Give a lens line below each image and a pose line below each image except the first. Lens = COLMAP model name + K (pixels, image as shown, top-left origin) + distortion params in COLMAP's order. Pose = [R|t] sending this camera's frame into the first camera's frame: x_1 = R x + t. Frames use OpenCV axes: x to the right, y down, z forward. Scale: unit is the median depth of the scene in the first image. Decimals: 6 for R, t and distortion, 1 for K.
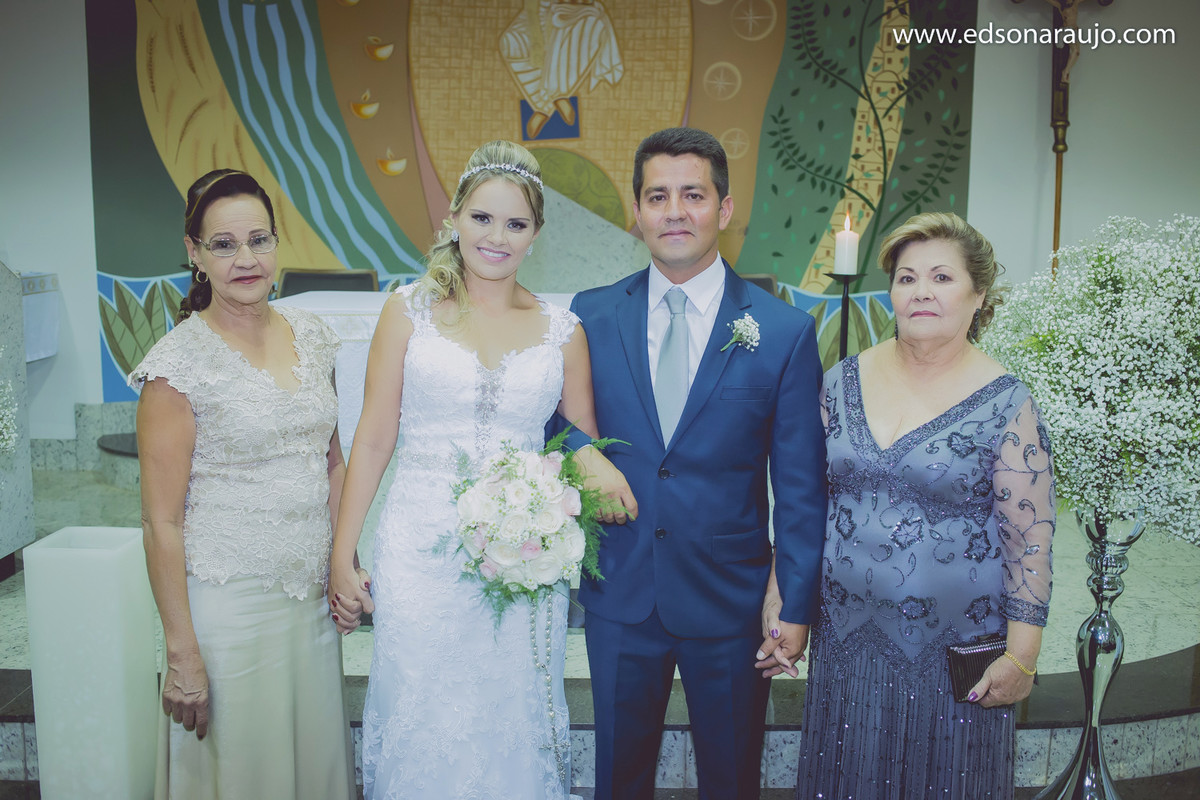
lens RADIAL K [[1198.7, 0, 605.9], [0, 1198.7, 401.5], [0, 0, 1]] dist [-0.087501, 0.099460]
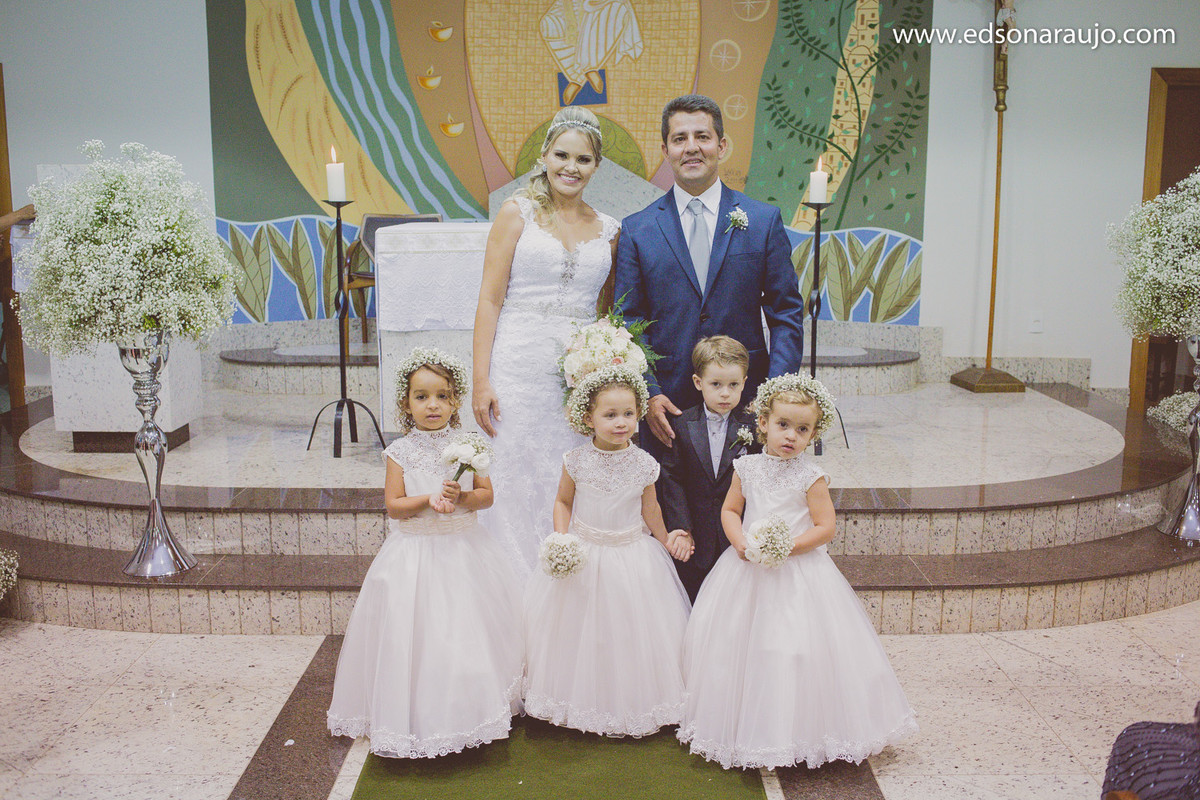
lens RADIAL K [[1198.7, 0, 605.9], [0, 1198.7, 401.5], [0, 0, 1]] dist [-0.087501, 0.099460]
pose [[0.999934, -0.009251, -0.006750, -0.018865], [0.009421, 0.999629, 0.025565, 0.050879], [0.006511, -0.025627, 0.999650, -0.220412]]
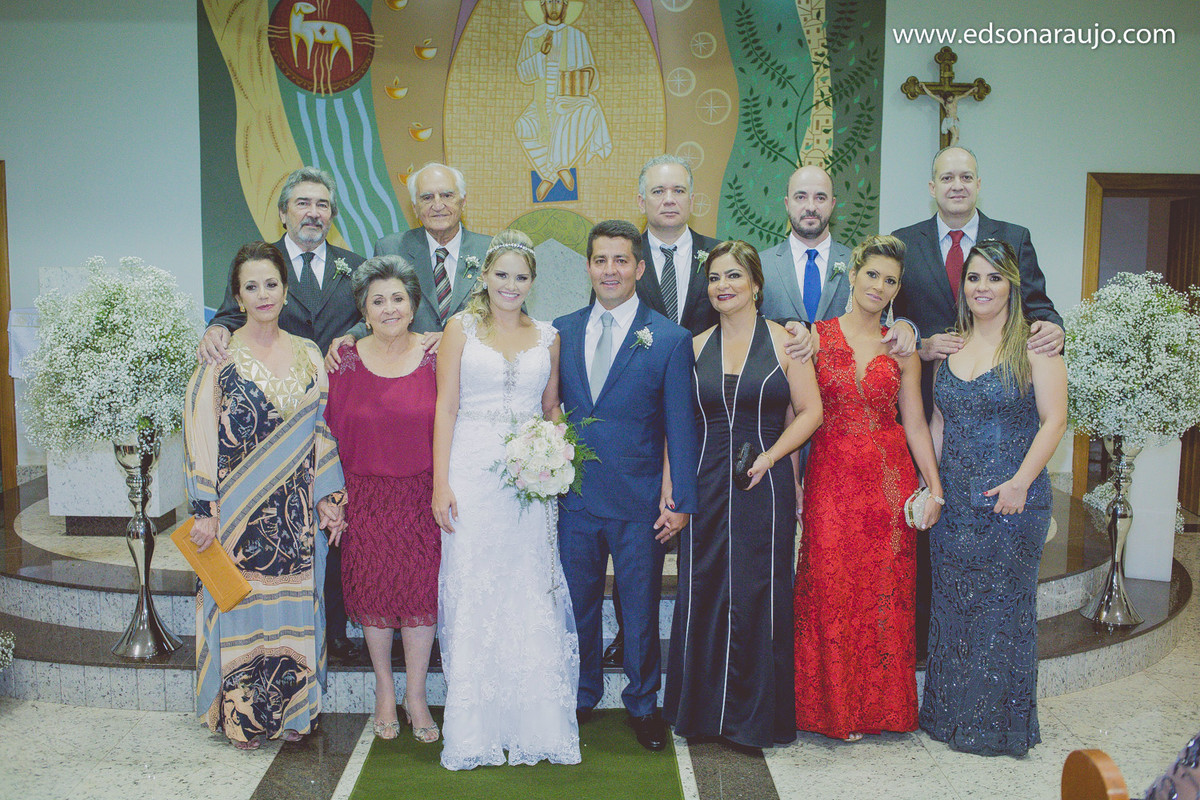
lens RADIAL K [[1198.7, 0, 605.9], [0, 1198.7, 401.5], [0, 0, 1]] dist [-0.087501, 0.099460]
pose [[0.999966, -0.004382, 0.006964, -0.002101], [0.004576, 0.999593, -0.028162, 0.030566], [-0.006838, 0.028193, 0.999579, -0.279817]]
